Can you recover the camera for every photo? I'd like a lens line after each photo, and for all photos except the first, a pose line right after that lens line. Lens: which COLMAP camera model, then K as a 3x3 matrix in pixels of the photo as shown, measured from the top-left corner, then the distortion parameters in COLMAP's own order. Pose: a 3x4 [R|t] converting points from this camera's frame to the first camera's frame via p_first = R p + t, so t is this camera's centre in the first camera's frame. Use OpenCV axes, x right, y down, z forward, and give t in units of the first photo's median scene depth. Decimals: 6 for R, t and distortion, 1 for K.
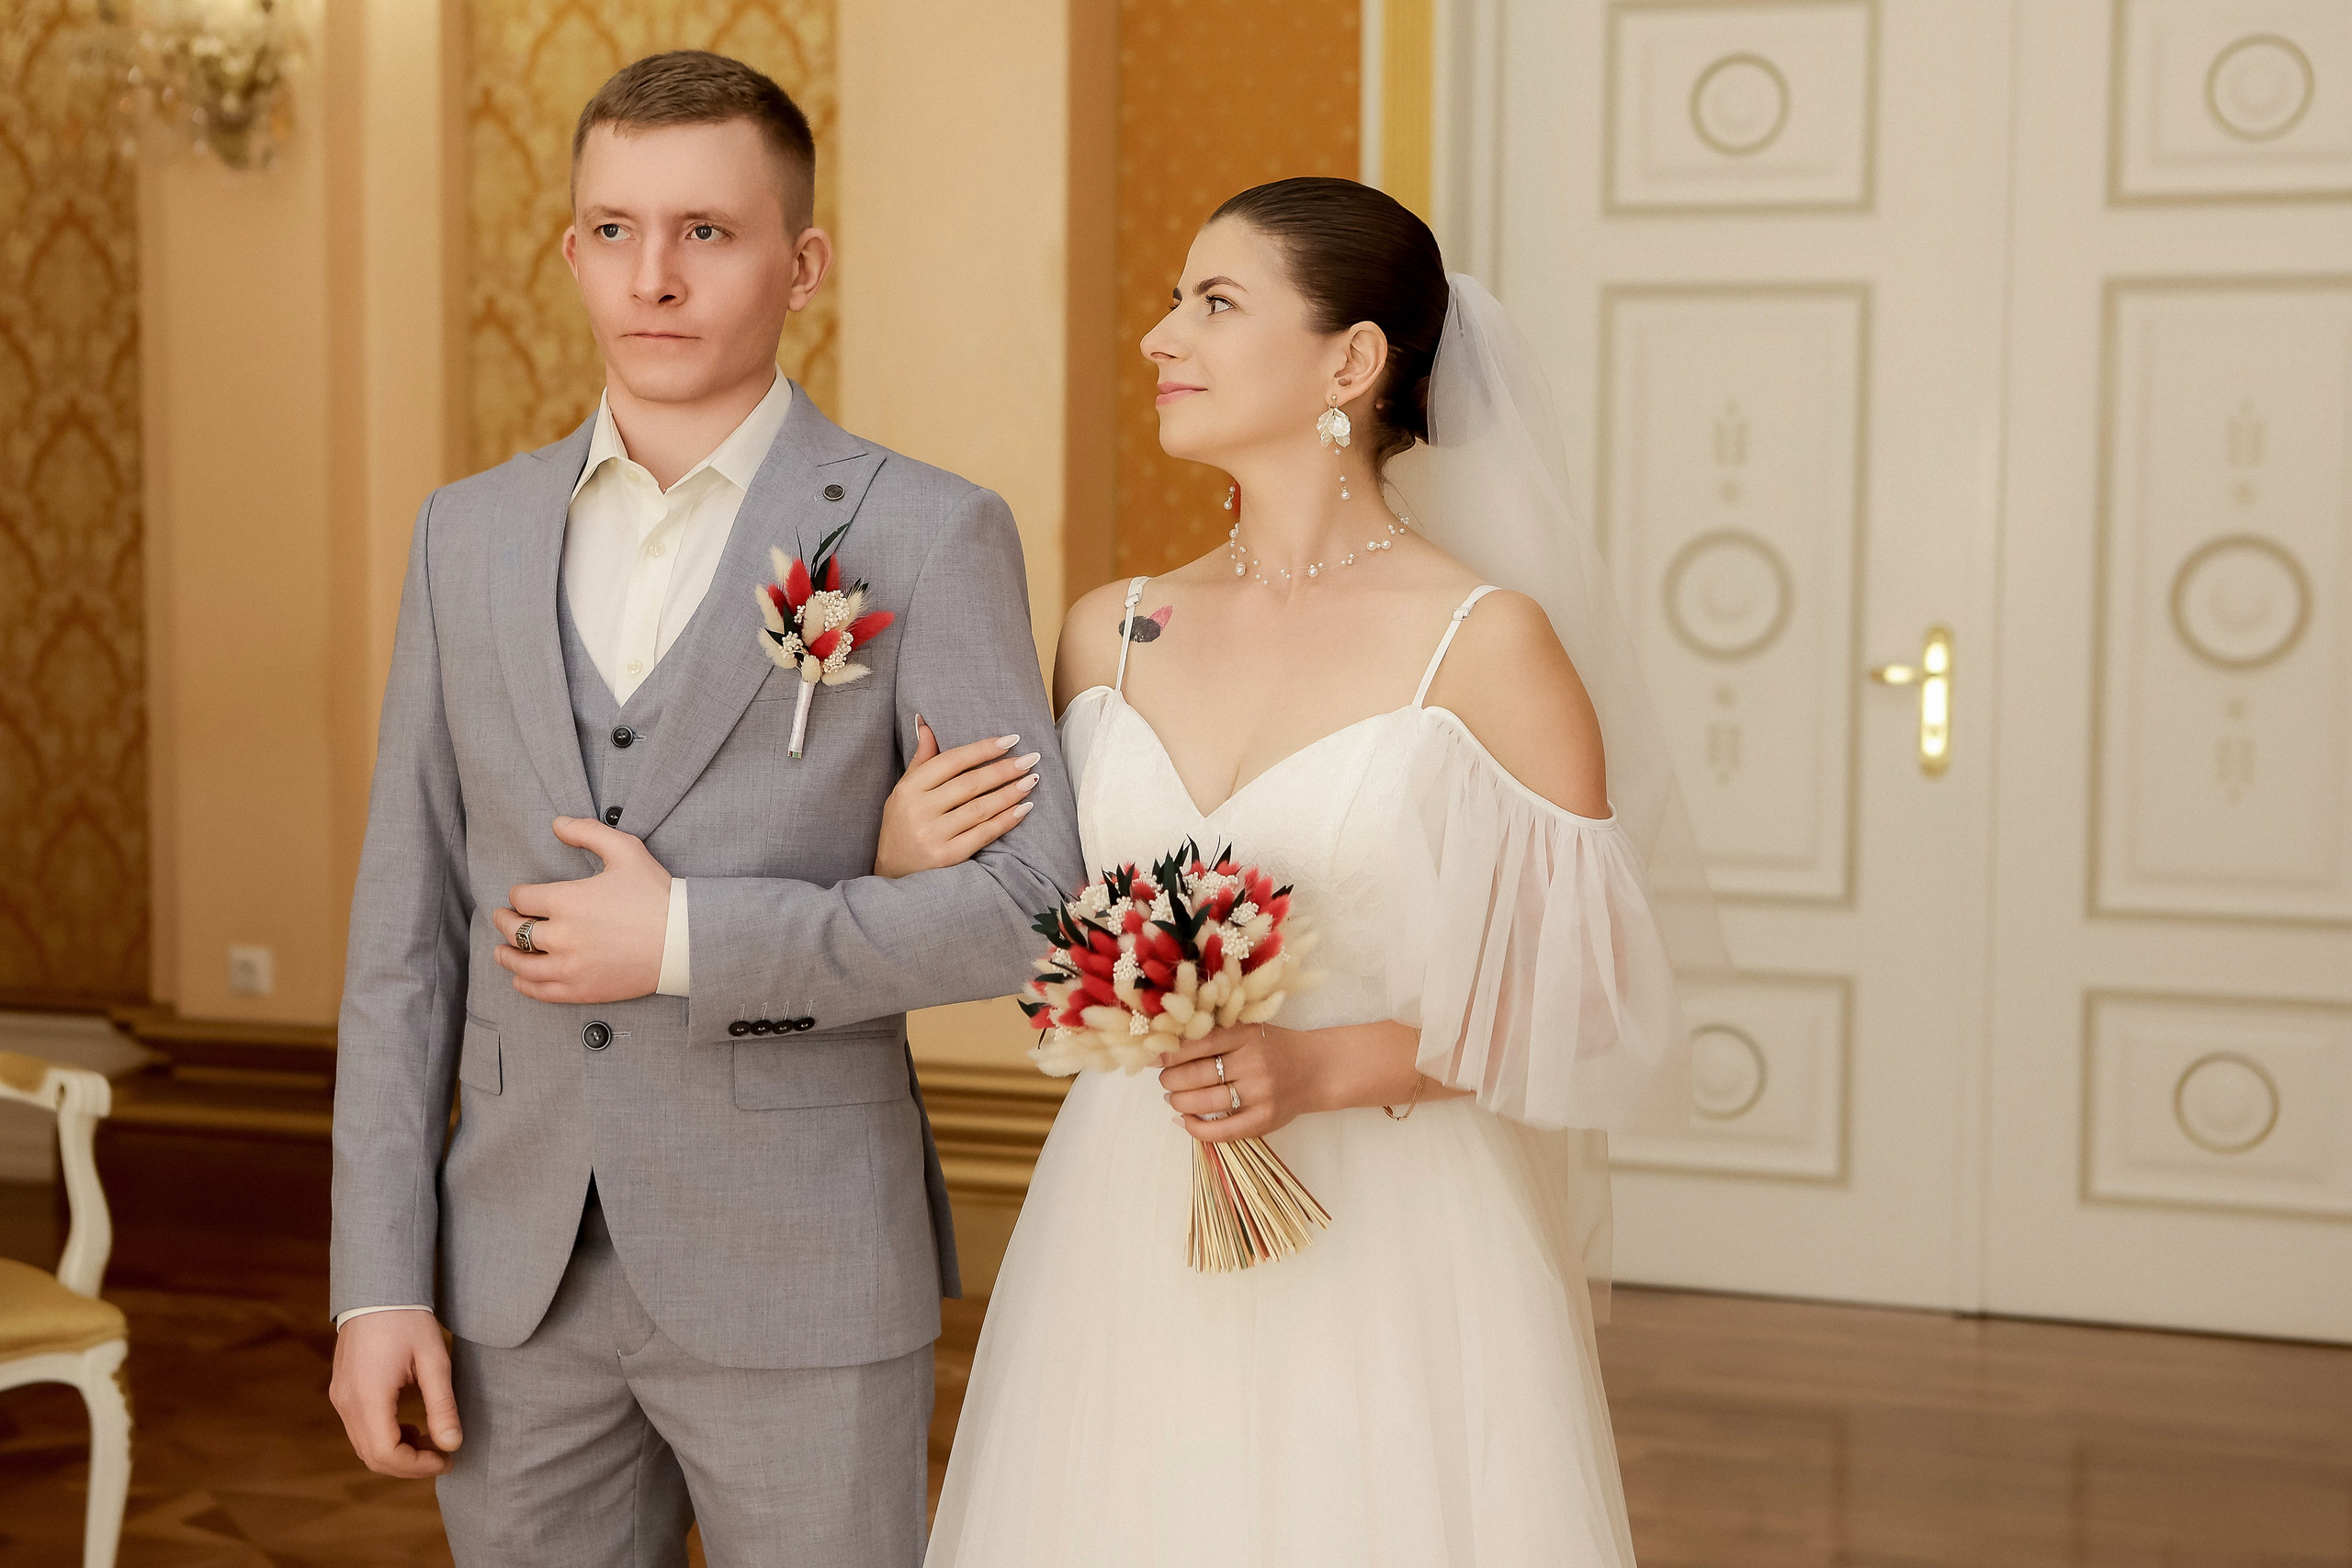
lens RADIAL K [[4144.1, 0, 1174.5], [0, 4144.1, 785.3], [0, 0, 1]] dist [0.109573, 0.000000]
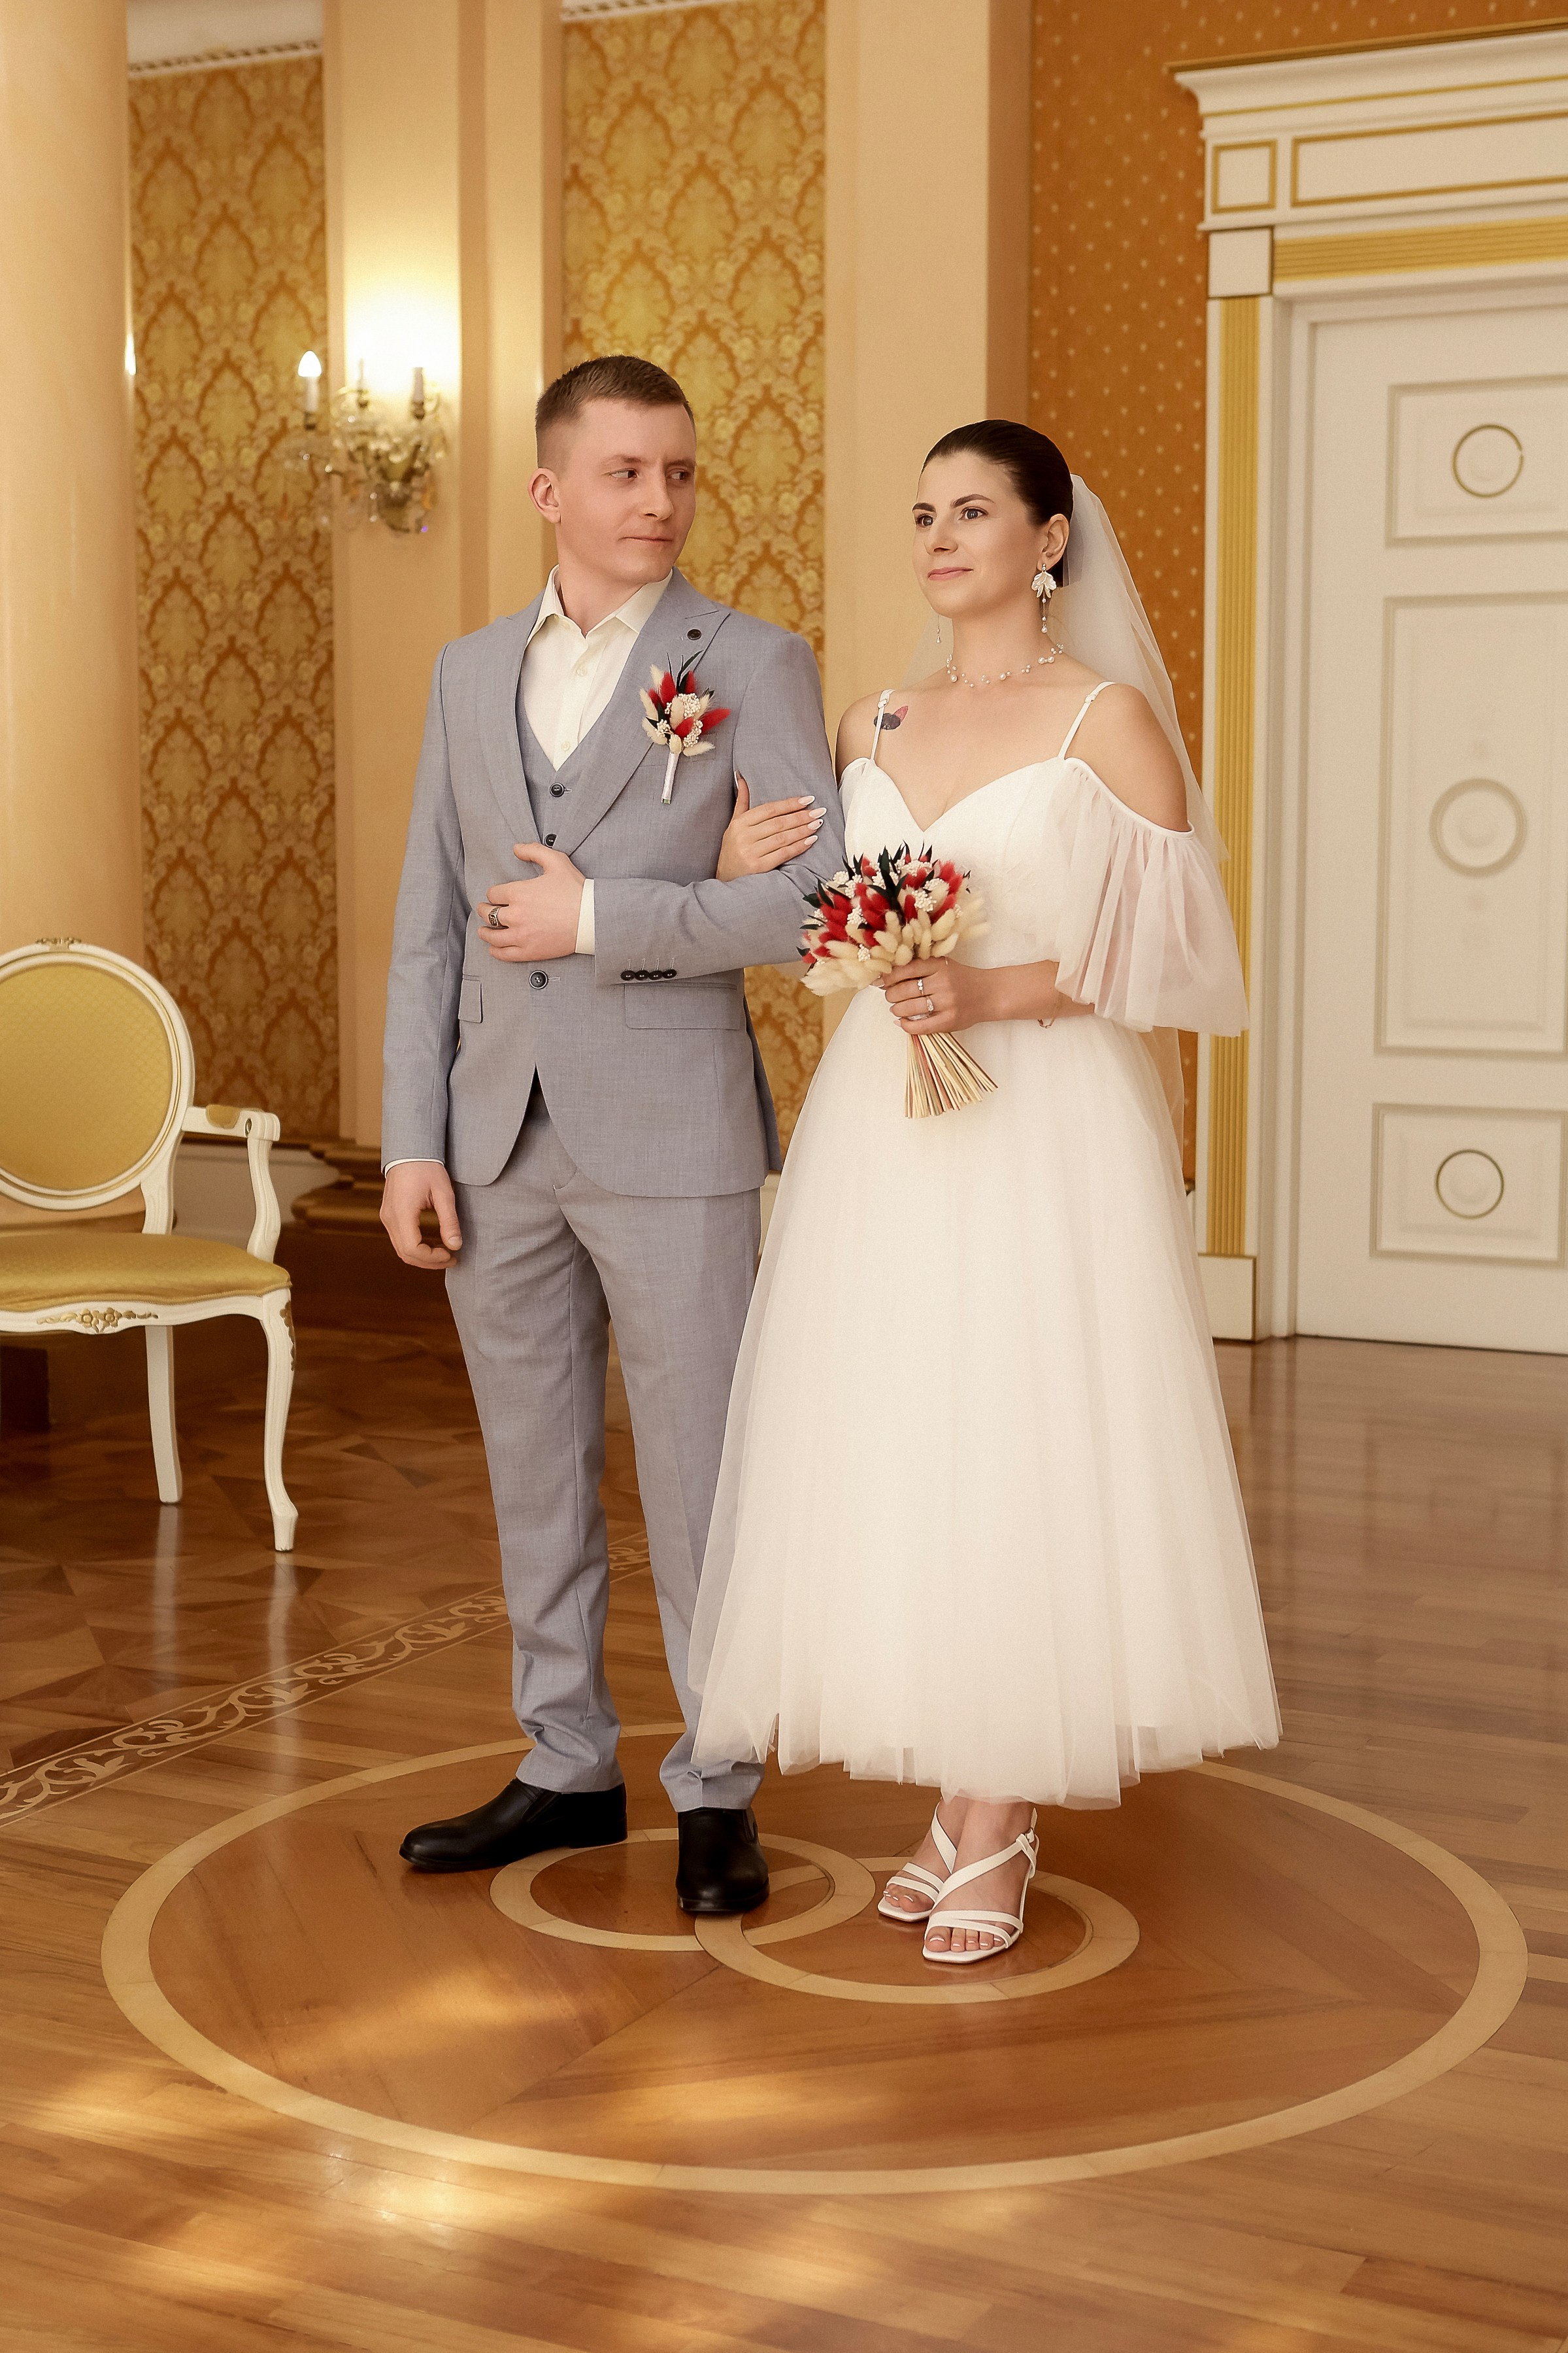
lens RADIAL K [[3433.5, 0, 779.8], [0, 3433.5, 1172.1], [0, 0, 1]] dist [0.135079, 0.000000]
pose [[0.990795, 0.008790, -0.135086, 0.124710], [-0.008241, 0.999955, 0.004622, 0.123620], [0.135121, -0.003467, 0.990823, -0.269373]]
